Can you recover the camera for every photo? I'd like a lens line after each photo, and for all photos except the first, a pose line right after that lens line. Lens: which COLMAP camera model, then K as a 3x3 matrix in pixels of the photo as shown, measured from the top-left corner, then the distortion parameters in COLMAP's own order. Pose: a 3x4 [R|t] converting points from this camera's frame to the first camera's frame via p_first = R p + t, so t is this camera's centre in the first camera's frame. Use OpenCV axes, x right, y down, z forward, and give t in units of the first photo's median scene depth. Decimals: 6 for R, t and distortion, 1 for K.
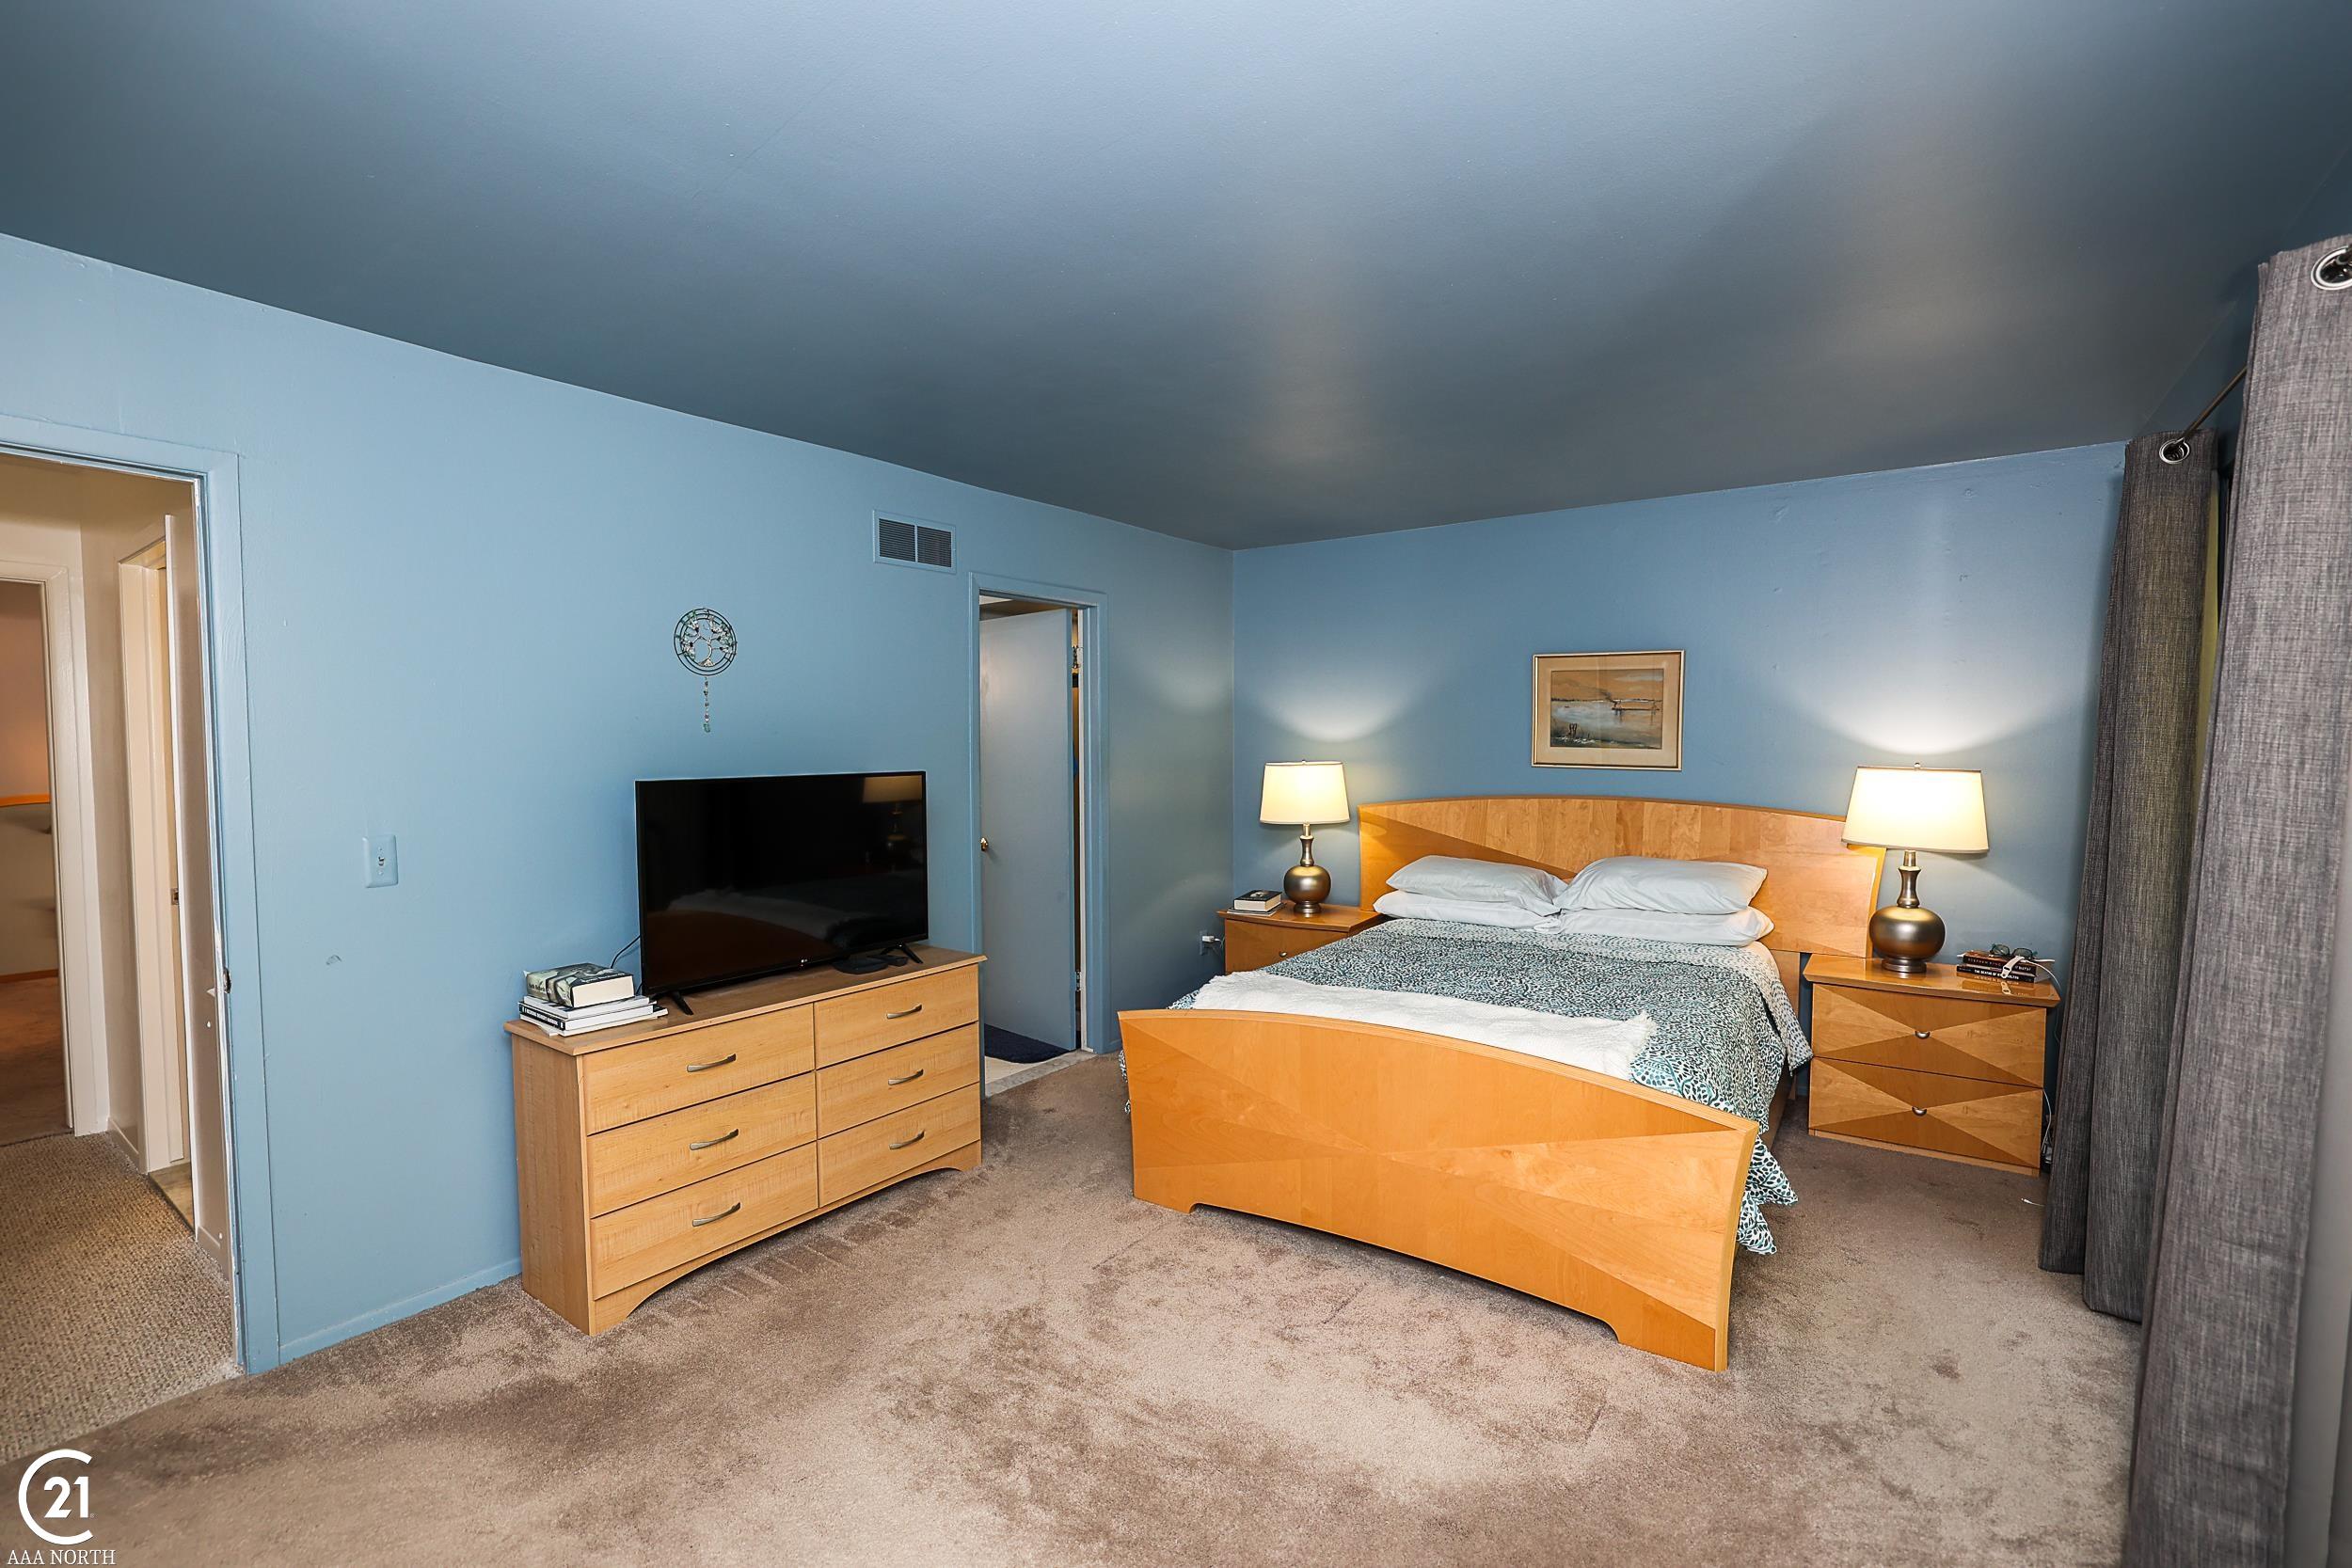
lens RADIAL K [[1023.0, 0, 1176.0], [0, 1023.0, 784.0], [0, 0, 1]] dist [-0.044363, 0.015236]
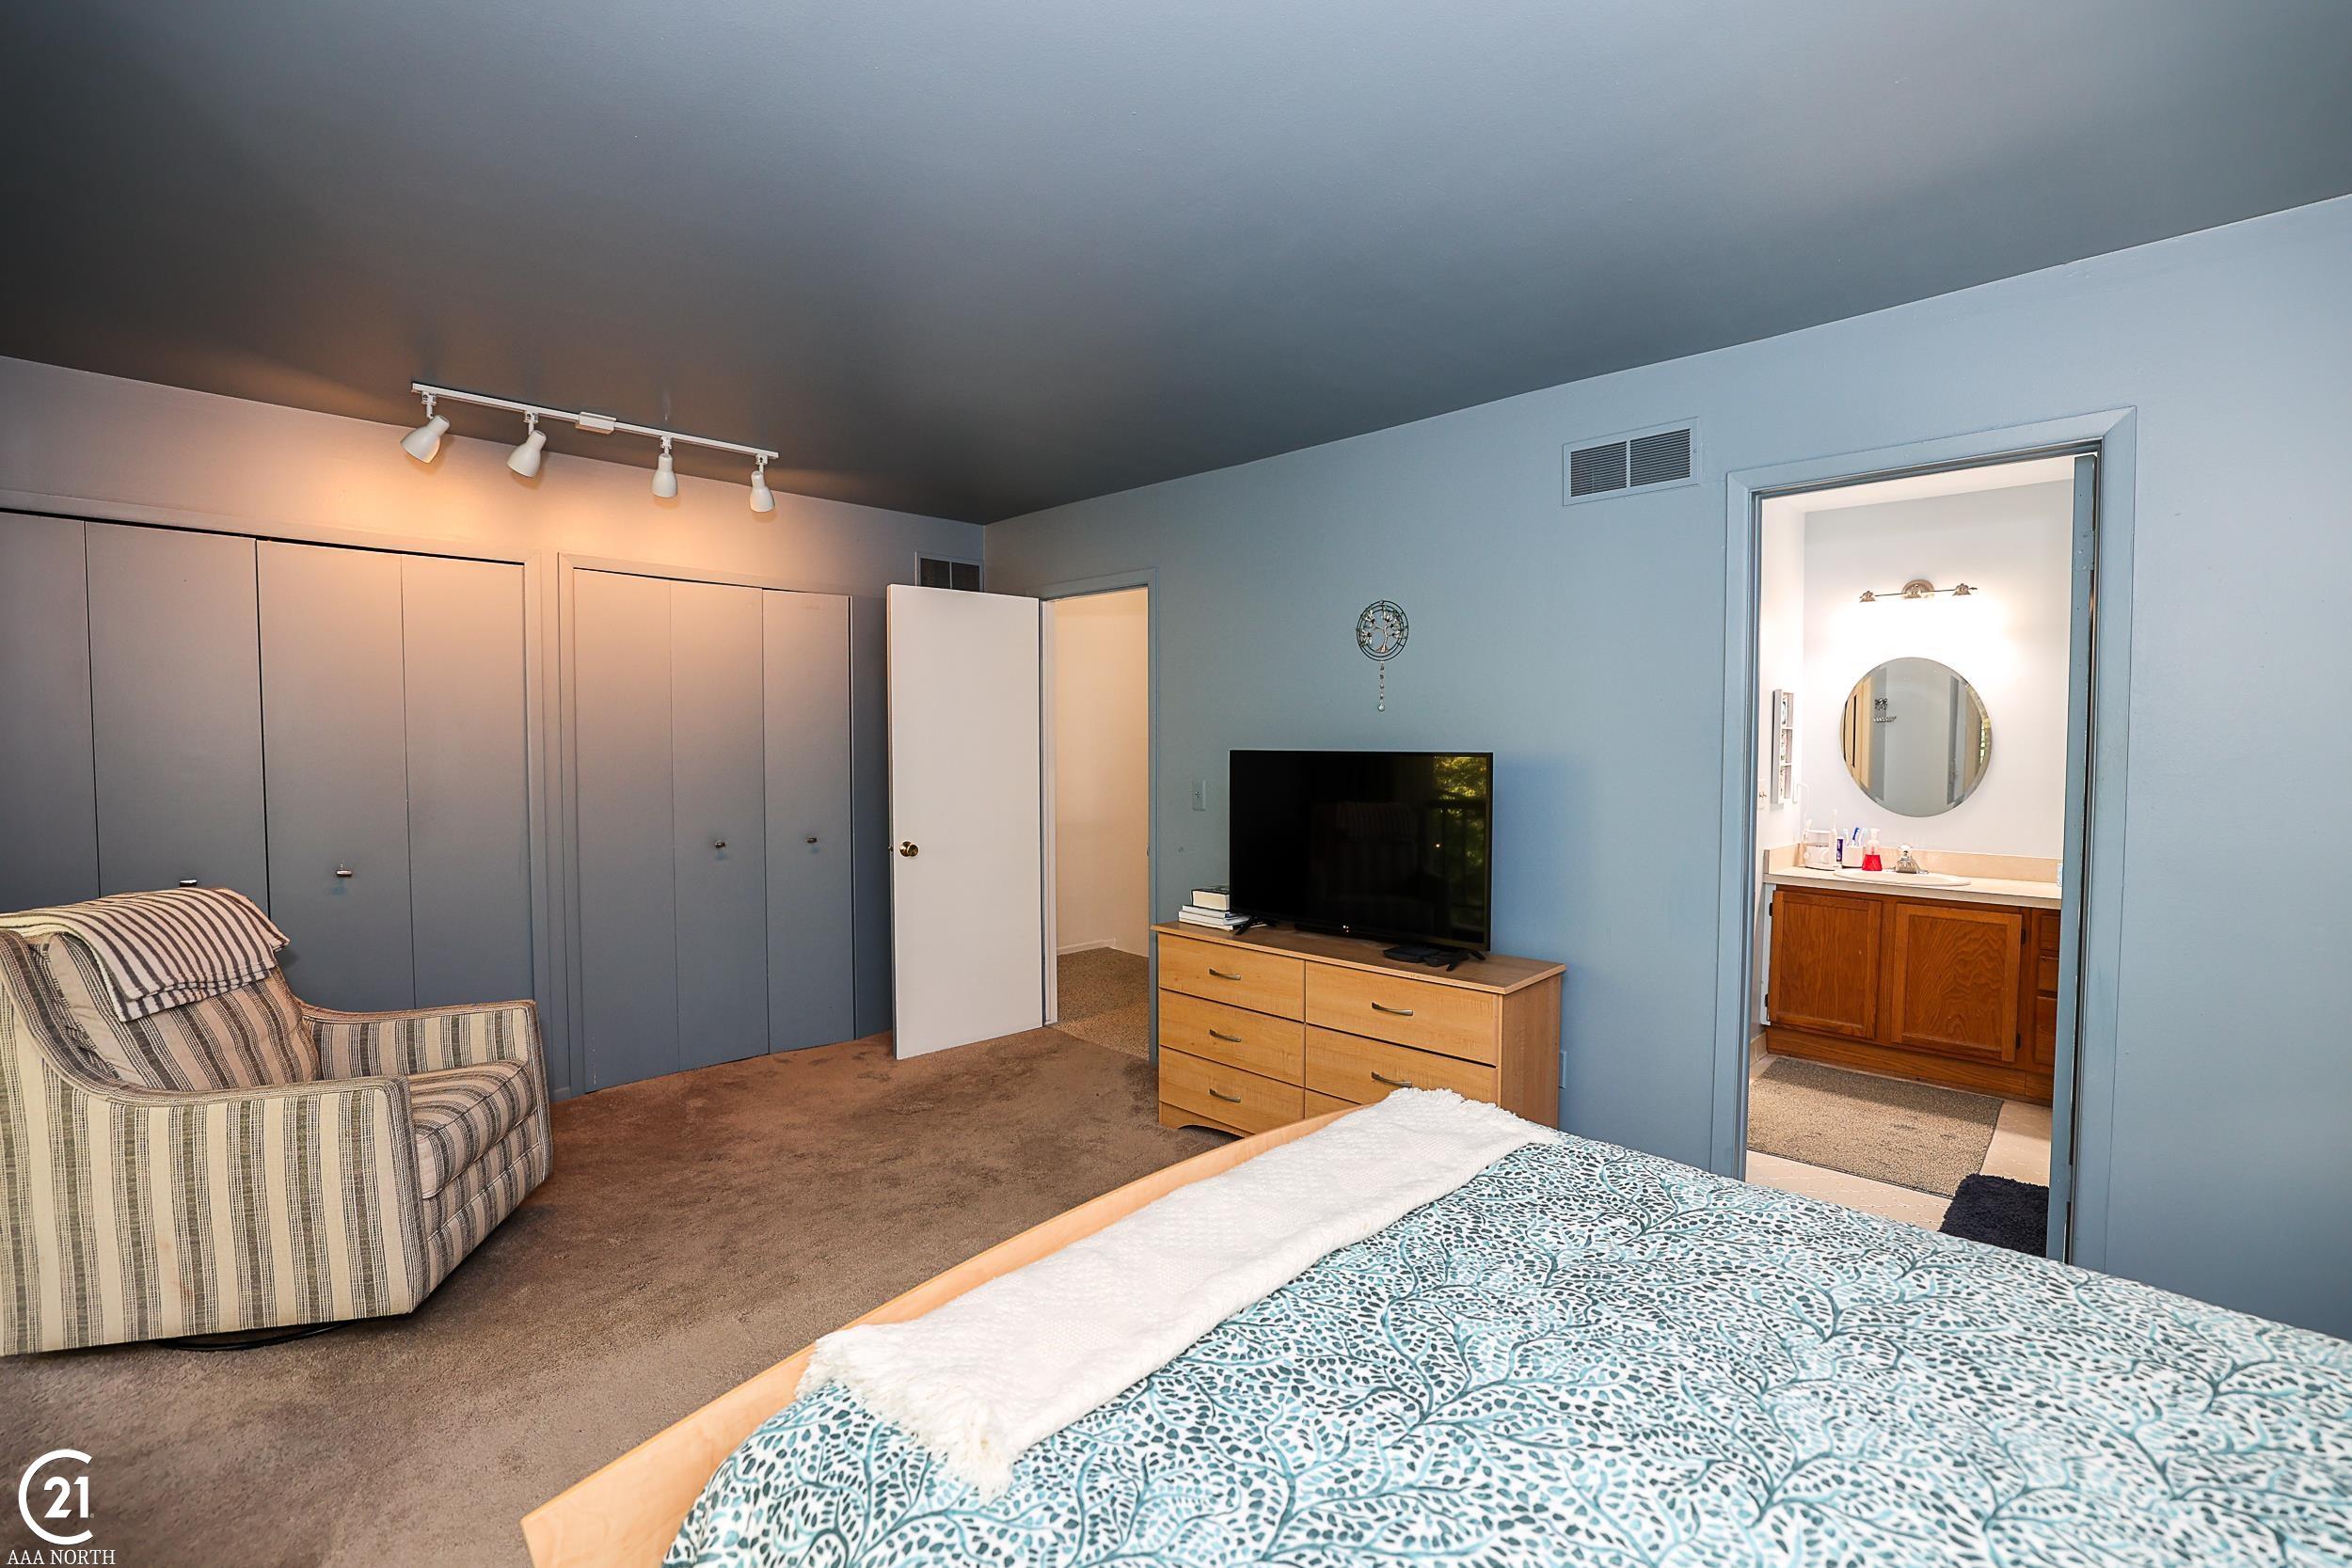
lens RADIAL K [[1023.0, 0, 1176.0], [0, 1023.0, 784.0], [0, 0, 1]] dist [-0.044363, 0.015236]
pose [[-0.124817, 0.047755, -0.991030, 0.690220], [-0.041671, 0.997707, 0.053325, -0.022970], [0.991304, 0.047953, -0.122540, 0.932768]]
